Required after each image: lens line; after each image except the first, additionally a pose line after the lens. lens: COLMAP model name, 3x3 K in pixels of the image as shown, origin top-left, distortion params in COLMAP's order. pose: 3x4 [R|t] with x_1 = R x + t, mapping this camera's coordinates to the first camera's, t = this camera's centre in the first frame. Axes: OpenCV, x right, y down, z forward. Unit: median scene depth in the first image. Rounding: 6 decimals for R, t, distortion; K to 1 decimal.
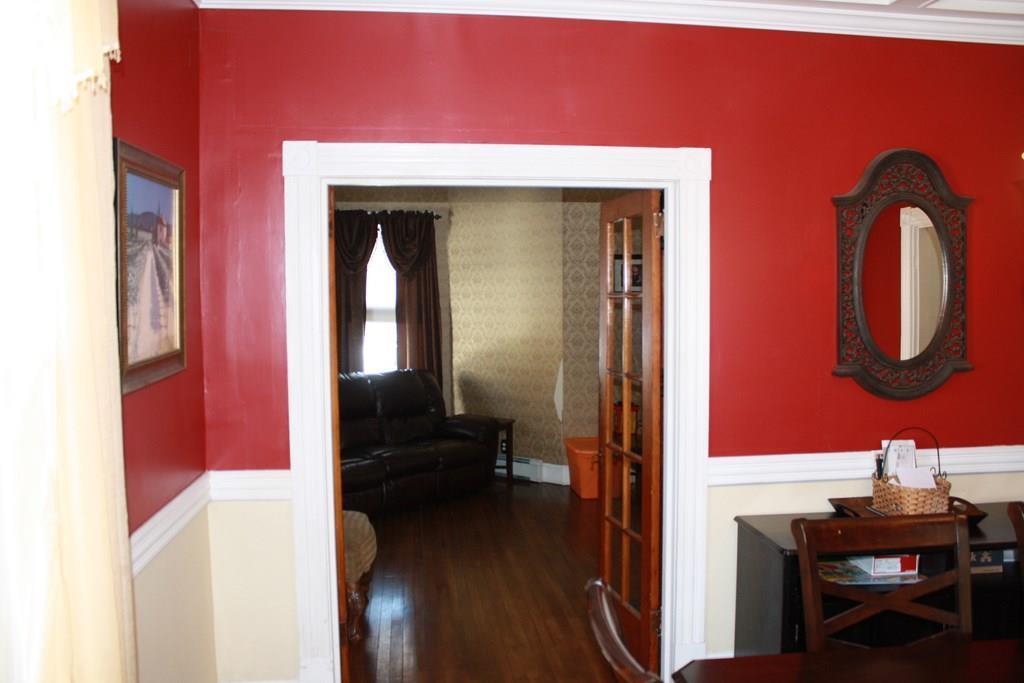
lens RADIAL K [[855.6, 0, 515.4], [0, 855.6, 337.7], [0, 0, 1]] dist [-0.130161, 0.063218]
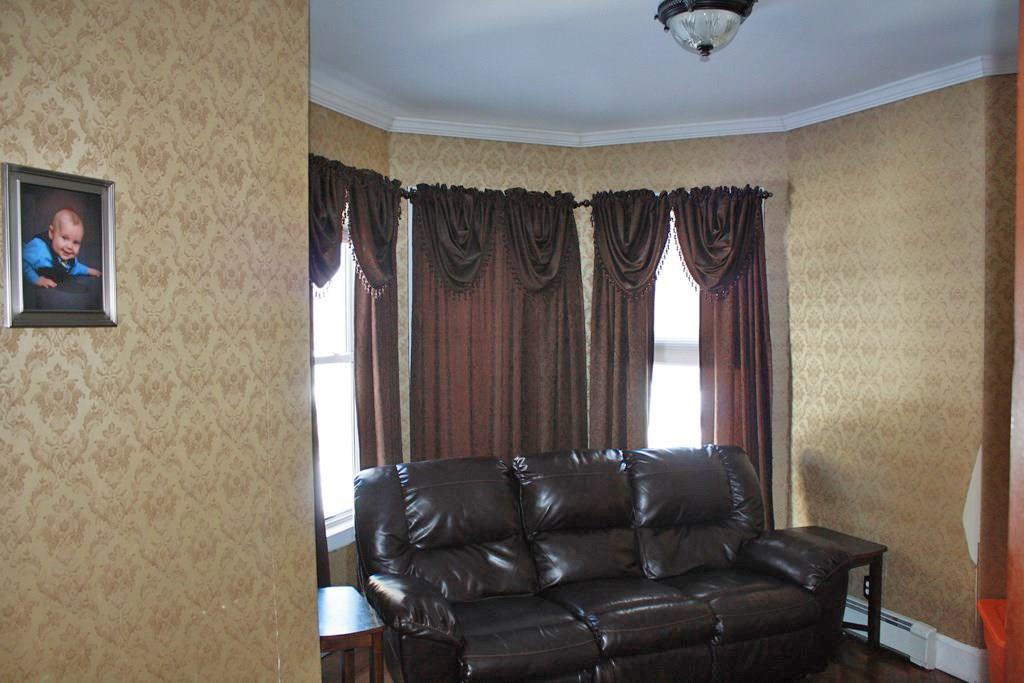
lens RADIAL K [[855.6, 0, 513.2], [0, 855.6, 343.1], [0, 0, 1]] dist [-0.130161, 0.063218]
pose [[0.874338, 0.015160, -0.485081, 0.045219], [-0.024306, 0.999626, -0.012571, -0.023517], [0.484708, 0.022782, 0.874379, 0.390501]]
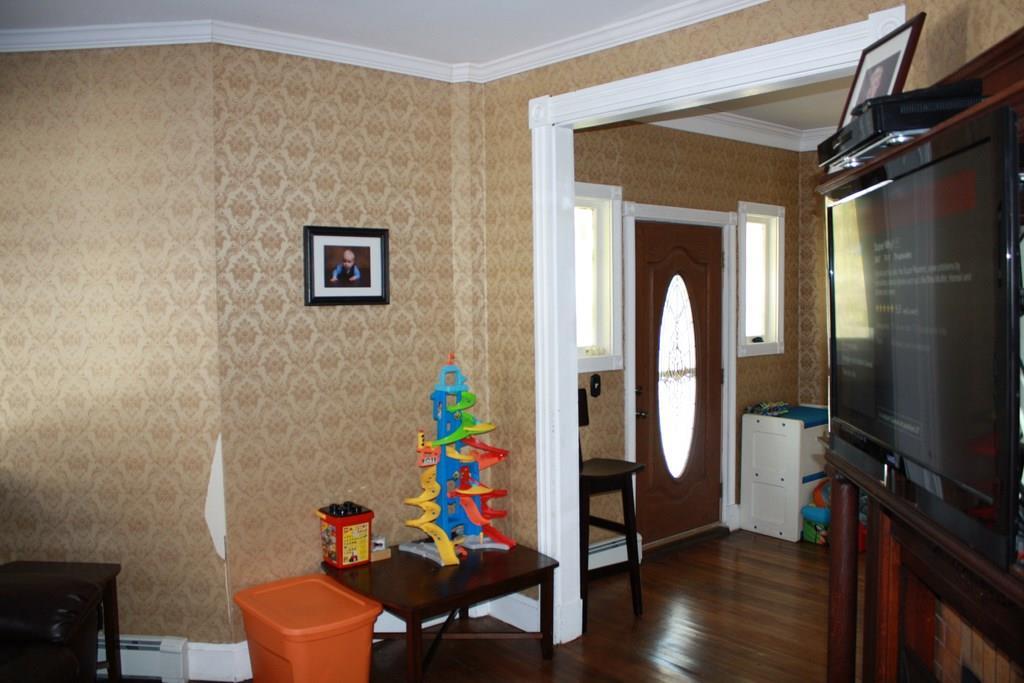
lens RADIAL K [[855.6, 0, 510.4], [0, 855.6, 337.9], [0, 0, 1]] dist [-0.130161, 0.063218]
pose [[0.830213, -0.035749, 0.556299, -0.070475], [0.035293, 0.999310, 0.011548, -0.029031], [-0.556328, 0.010046, 0.830902, 0.468859]]
